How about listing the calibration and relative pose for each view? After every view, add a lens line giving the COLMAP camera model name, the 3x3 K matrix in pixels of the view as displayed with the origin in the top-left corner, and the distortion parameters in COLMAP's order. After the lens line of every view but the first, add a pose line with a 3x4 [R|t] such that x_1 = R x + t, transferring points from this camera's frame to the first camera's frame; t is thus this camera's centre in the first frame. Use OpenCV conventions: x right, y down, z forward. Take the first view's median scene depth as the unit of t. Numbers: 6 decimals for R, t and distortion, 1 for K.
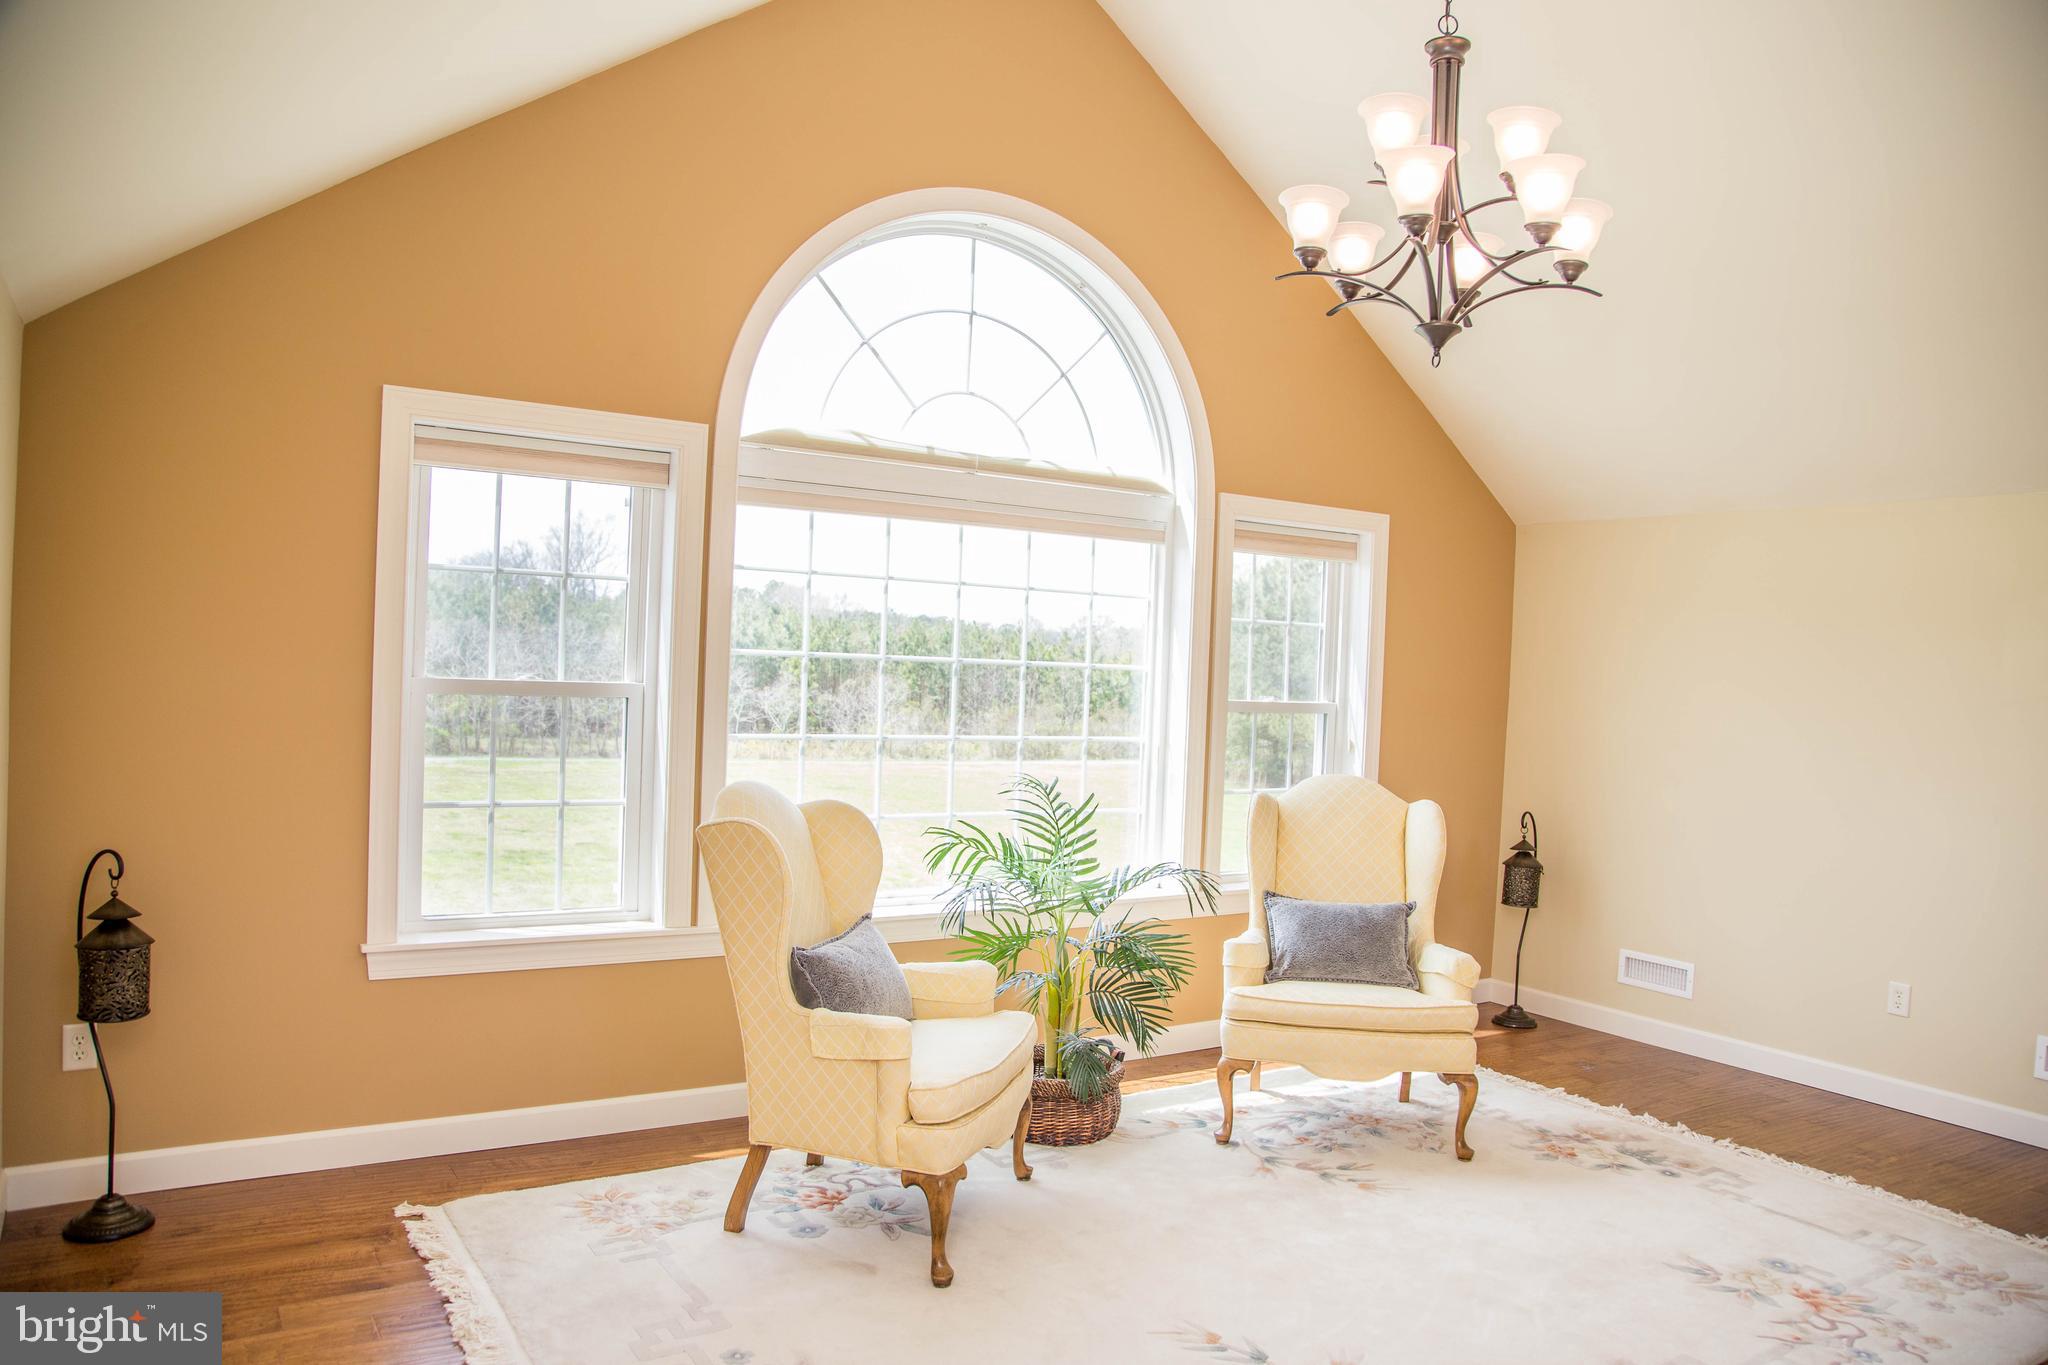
lens RADIAL K [[1423.8, 0, 1024.0], [0, 1423.8, 682.5], [0, 0, 1]] dist [-0.025868, -0.109611]
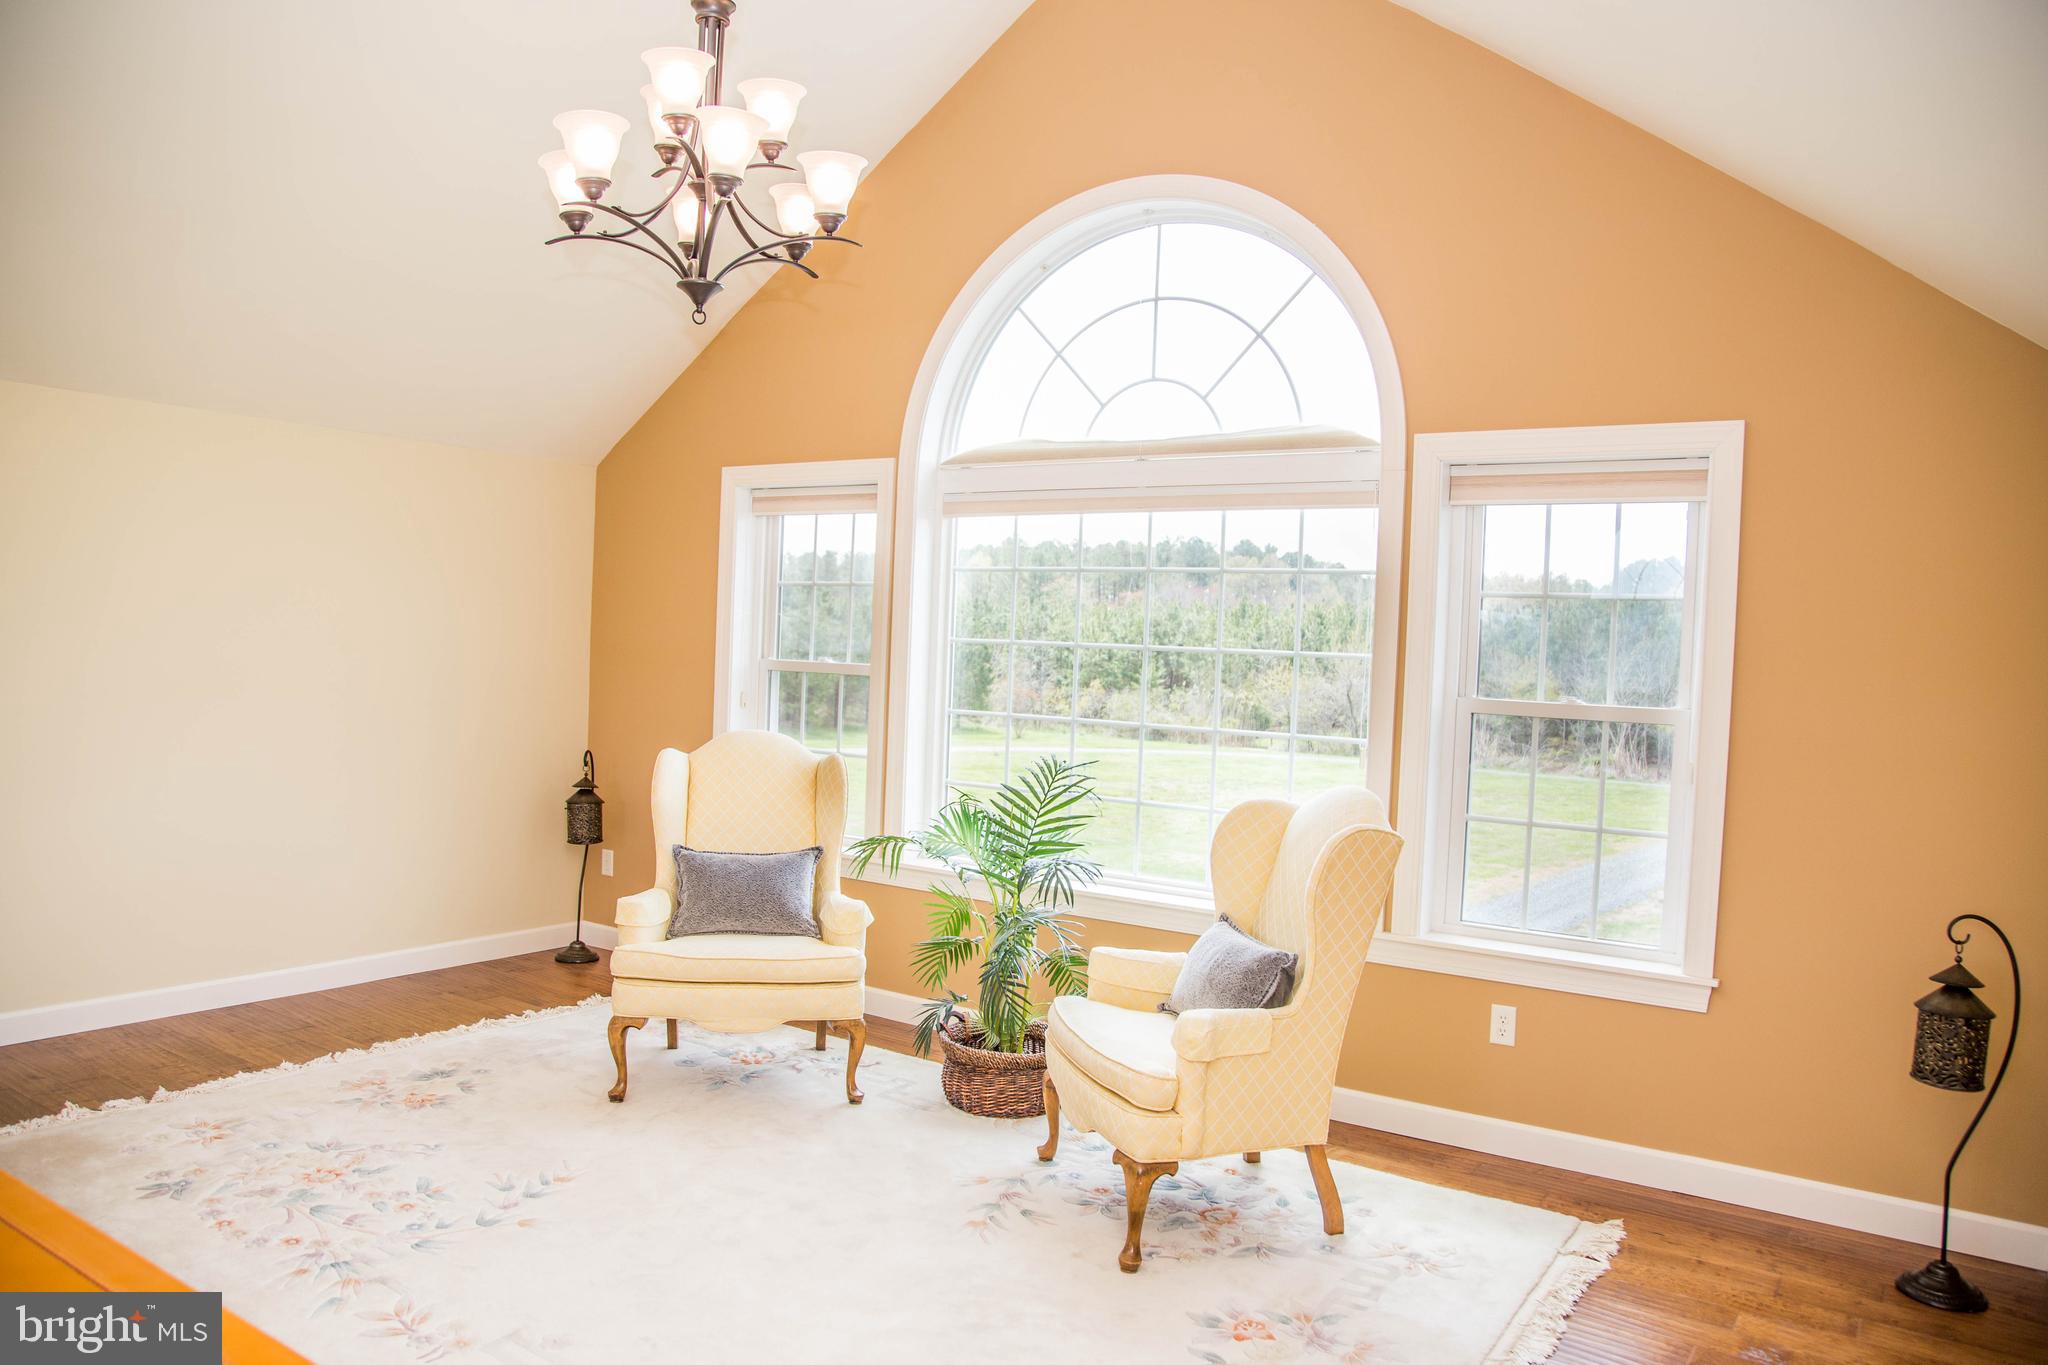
lens RADIAL K [[1426.9, 0, 1039.4], [0, 1426.9, 693.1], [0, 0, 1]] dist [-0.118300, 0.070369]
pose [[0.382603, 0.004467, -0.923902, 0.914089], [-0.040344, 0.999115, -0.011877, 0.033461], [0.923032, 0.041818, 0.382445, 0.597469]]
